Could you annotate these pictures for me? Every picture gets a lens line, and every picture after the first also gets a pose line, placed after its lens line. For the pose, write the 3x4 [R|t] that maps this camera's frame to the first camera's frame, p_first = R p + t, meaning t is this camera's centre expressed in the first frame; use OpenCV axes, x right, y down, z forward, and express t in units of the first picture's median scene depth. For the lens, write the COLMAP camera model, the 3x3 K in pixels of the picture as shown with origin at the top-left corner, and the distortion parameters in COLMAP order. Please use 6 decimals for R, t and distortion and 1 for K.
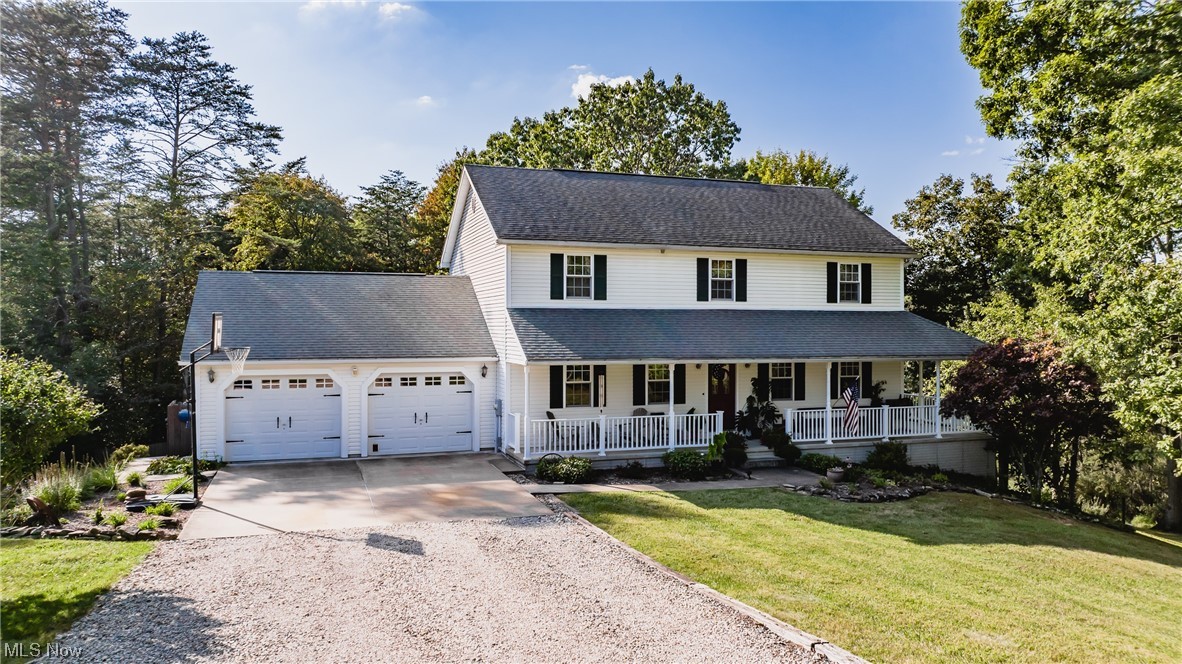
lens RADIAL K [[867.8, 0, 544.7], [0, 867.8, 334.3], [0, 0, 1]] dist [-0.004547, -0.003590]
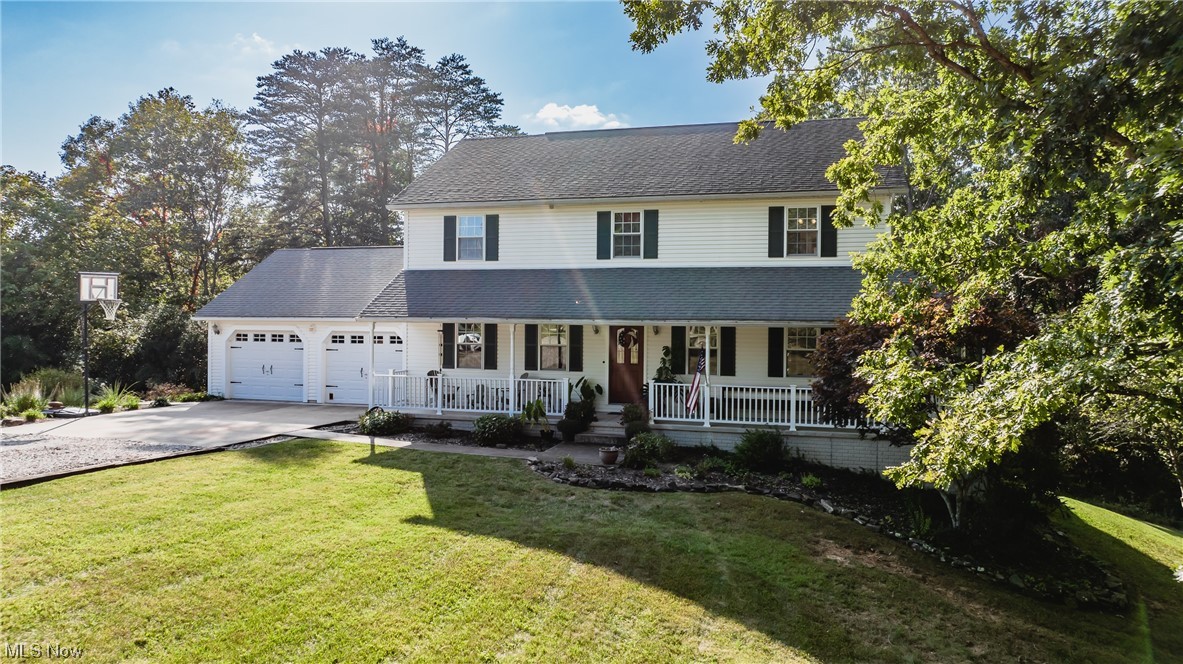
lens RADIAL K [[868.5, 0, 545.1], [0, 868.5, 334.3], [0, 0, 1]] dist [-0.004547, -0.003590]
pose [[0.818303, 0.023060, -0.574324, 0.669344], [0.002374, 0.999051, 0.043495, 0.000419], [0.574782, -0.036955, 0.817472, 0.226937]]
